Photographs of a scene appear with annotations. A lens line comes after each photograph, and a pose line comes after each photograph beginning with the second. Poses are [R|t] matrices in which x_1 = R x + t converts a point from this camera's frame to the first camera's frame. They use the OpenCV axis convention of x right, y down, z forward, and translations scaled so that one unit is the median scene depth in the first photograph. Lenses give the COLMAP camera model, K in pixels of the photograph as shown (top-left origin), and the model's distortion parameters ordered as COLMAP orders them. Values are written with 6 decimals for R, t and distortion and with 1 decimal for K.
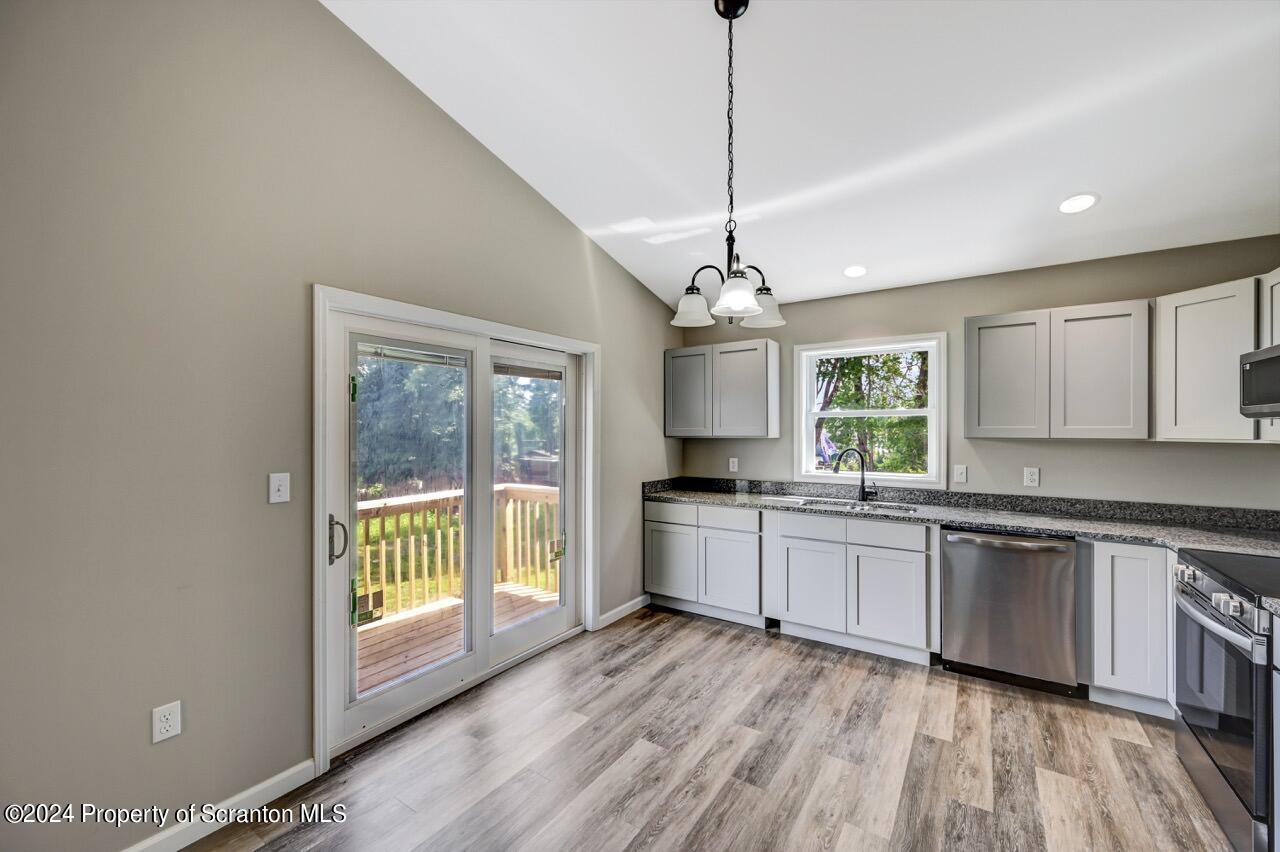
lens RADIAL K [[508.6, 0, 642.9], [0, 508.6, 432.1], [0, 0, 1]] dist [0.001379, 0.000609]
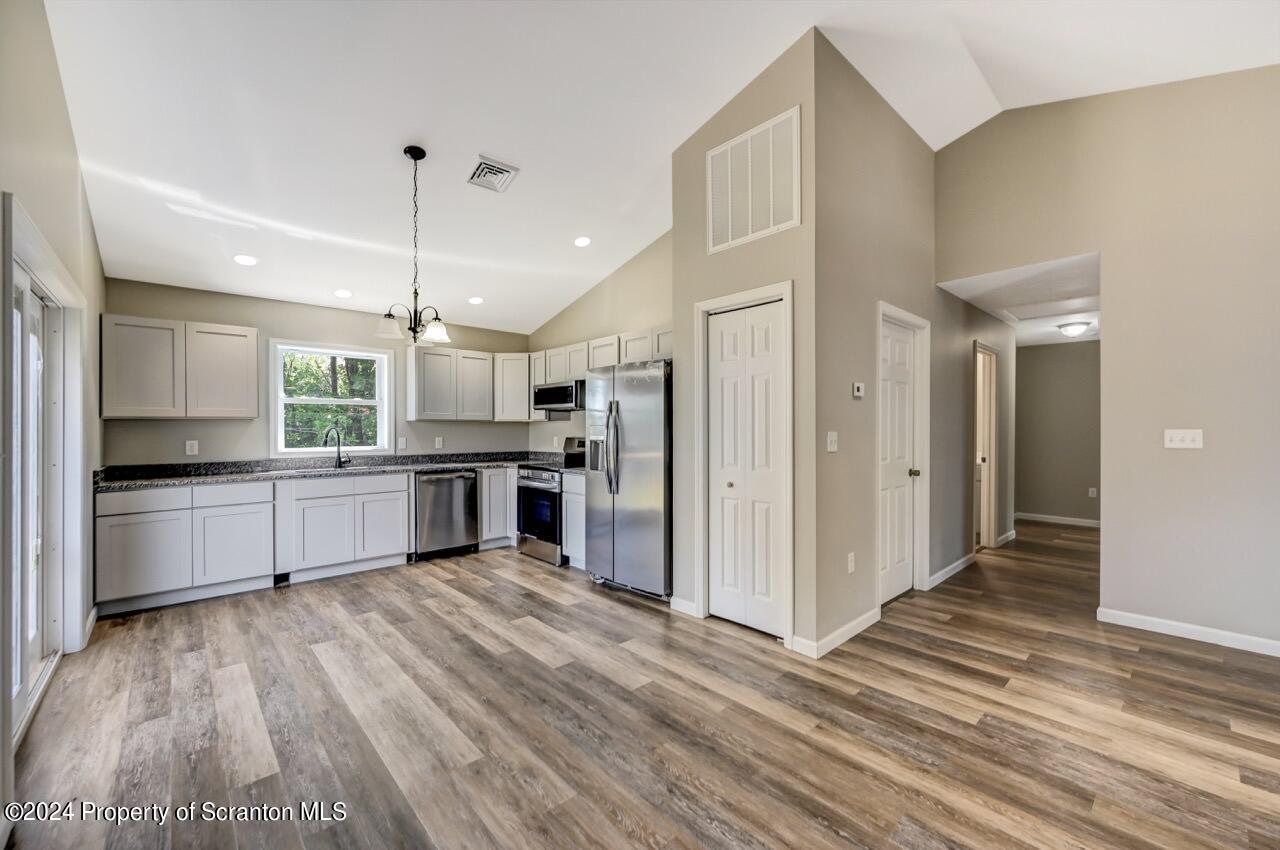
lens RADIAL K [[508.6, 0, 642.9], [0, 508.6, 431.1], [0, 0, 1]] dist [0.001379, 0.000609]
pose [[0.235163, -0.003897, 0.971948, -0.714934], [0.006210, 0.999978, 0.002507, 0.044912], [-0.971936, 0.005446, 0.235182, -0.077614]]
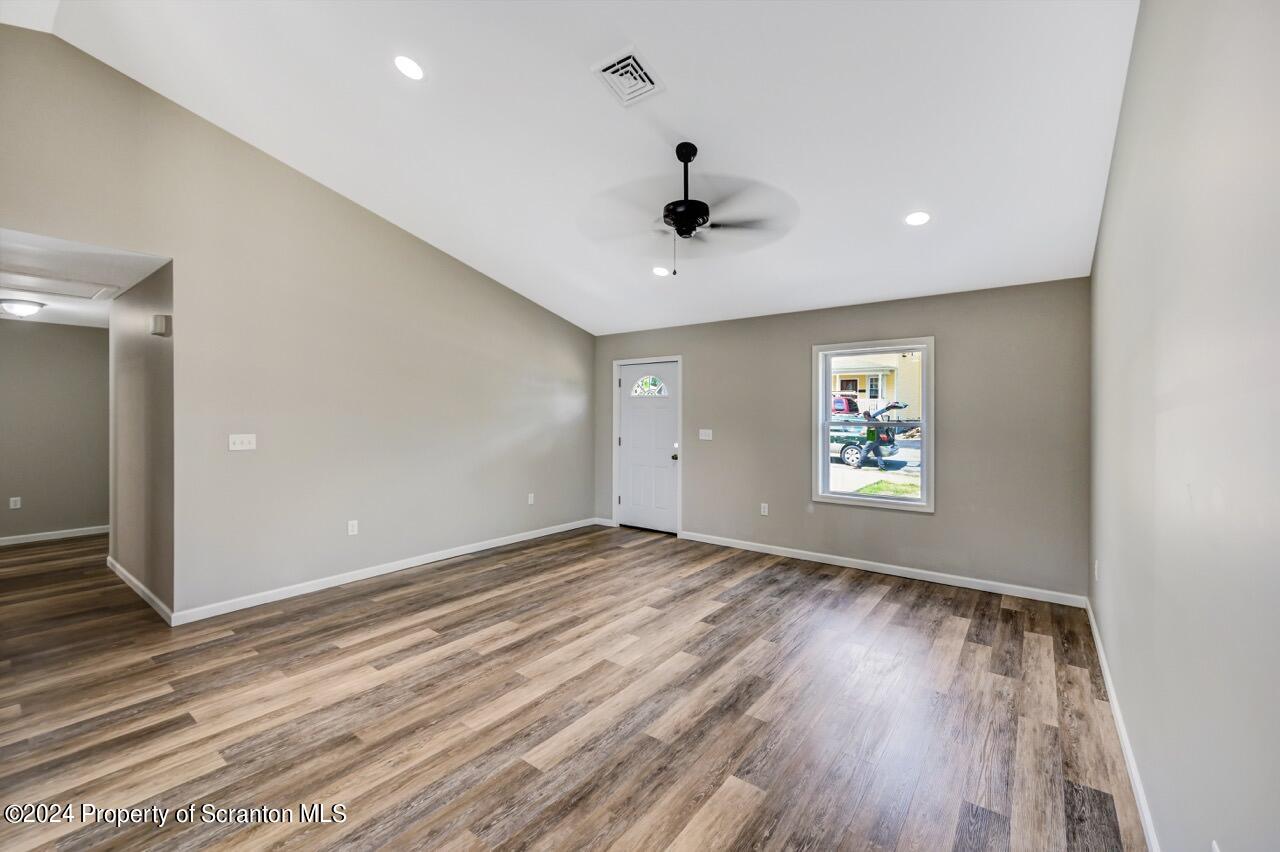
lens RADIAL K [[520.5, 0, 644.3], [0, 520.5, 414.9], [0, 0, 1]] dist [0.001456, 0.000534]
pose [[-0.998406, -0.003189, 0.056354, -0.523287], [-0.002960, 0.999987, 0.004149, 0.002750], [-0.056367, 0.003976, -0.998402, 0.248727]]
